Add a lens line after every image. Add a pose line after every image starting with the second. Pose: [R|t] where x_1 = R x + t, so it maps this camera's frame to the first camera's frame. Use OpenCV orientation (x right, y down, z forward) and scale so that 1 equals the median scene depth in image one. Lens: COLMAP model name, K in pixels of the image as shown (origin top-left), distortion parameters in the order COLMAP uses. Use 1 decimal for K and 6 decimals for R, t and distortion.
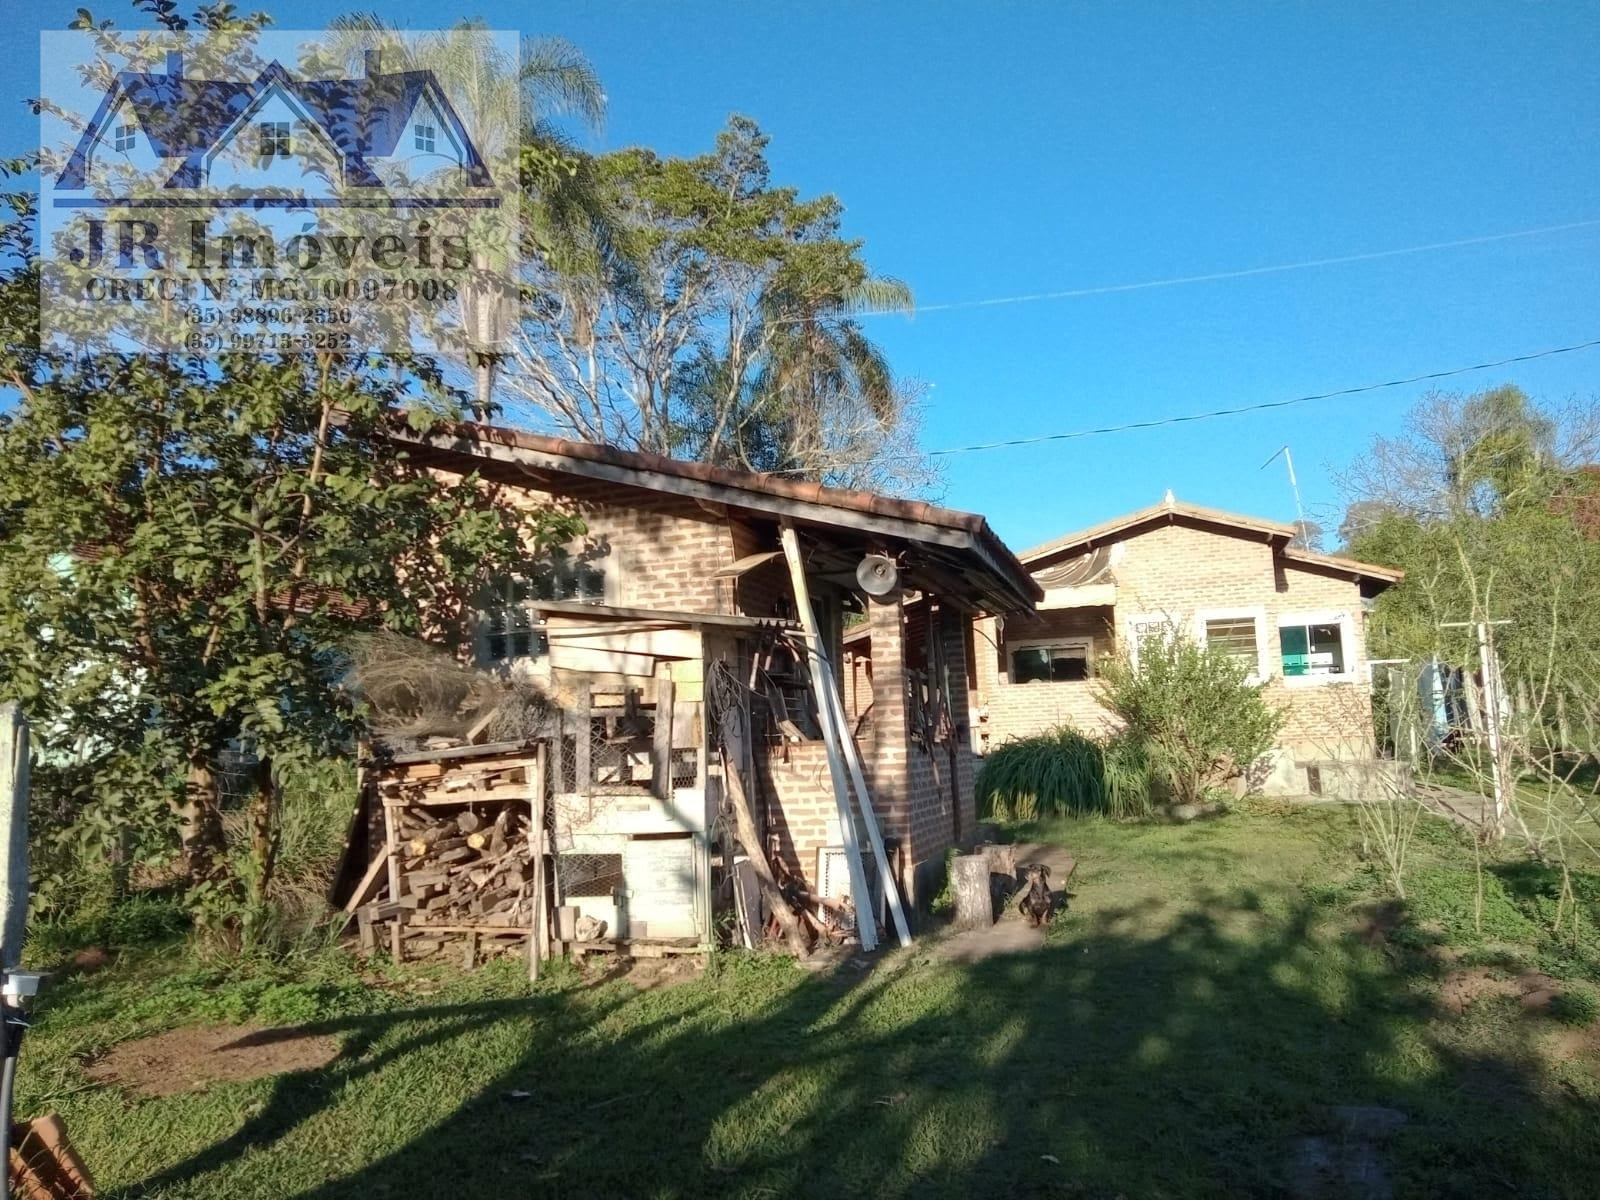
lens RADIAL K [[1199.1, 0, 803.0], [0, 1199.1, 616.3], [0, 0, 1]] dist [0.007662, -0.014842]
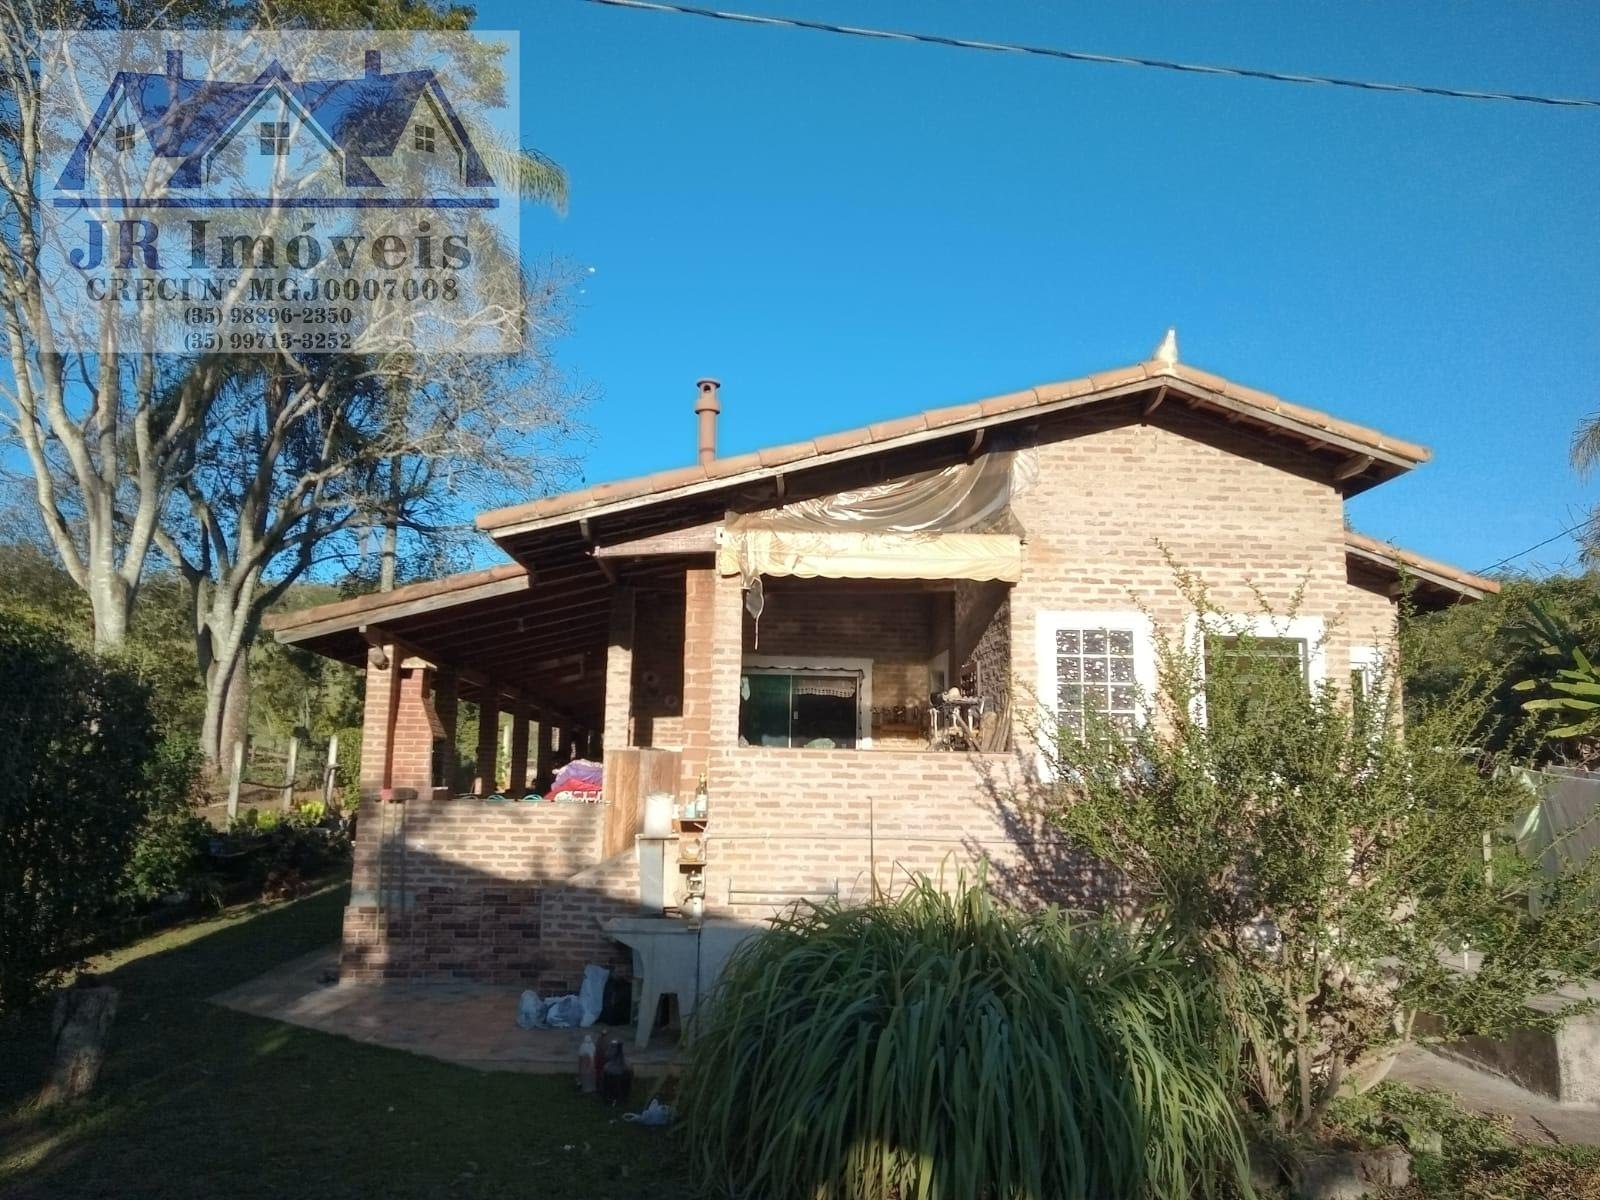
lens RADIAL K [[1199.1, 0, 803.0], [0, 1199.1, 616.3], [0, 0, 1]] dist [0.007662, -0.014842]
pose [[0.943466, 0.099671, 0.316128, 0.023529], [-0.091893, 0.994987, -0.039458, 0.012720], [-0.318476, 0.008177, 0.947896, 0.291087]]
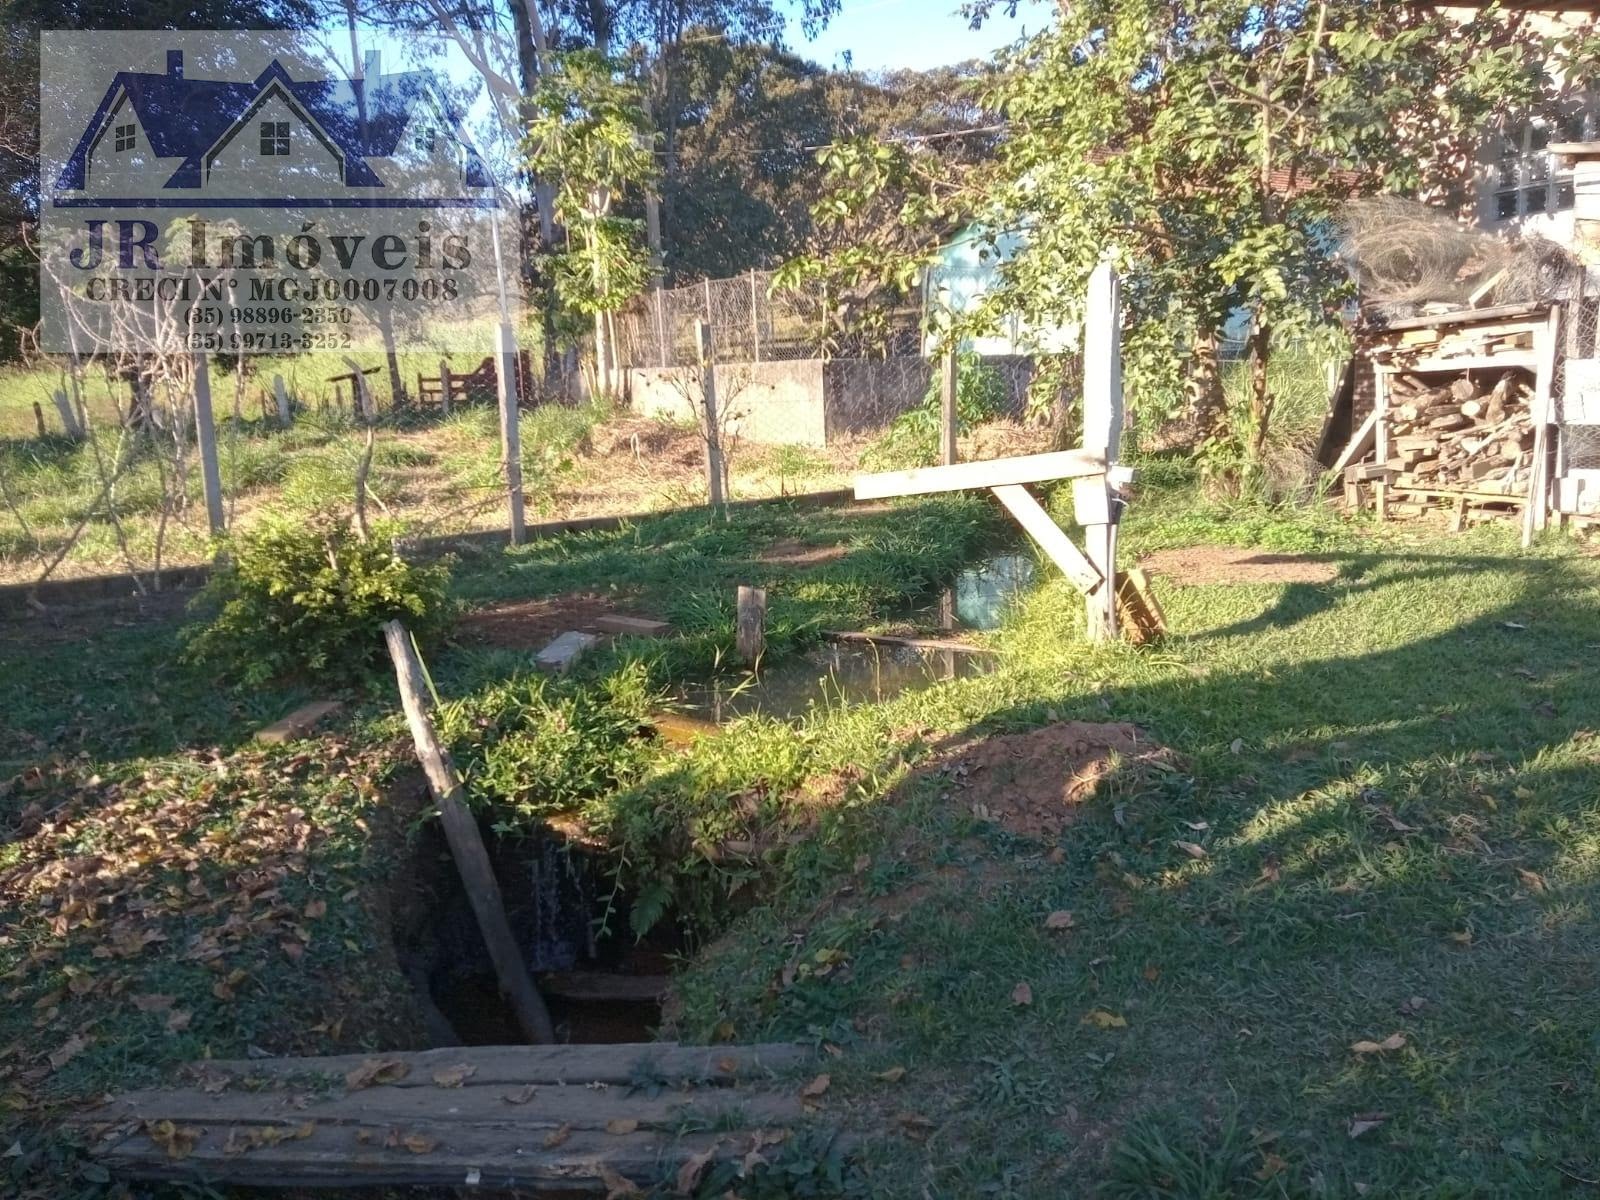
lens RADIAL K [[1199.1, 0, 803.0], [0, 1199.1, 616.3], [0, 0, 1]] dist [0.007662, -0.014842]
pose [[0.734078, 0.138191, -0.664855, 0.006348], [0.084695, 0.952798, 0.291553, 0.014908], [0.673763, -0.270332, 0.687724, -0.104319]]
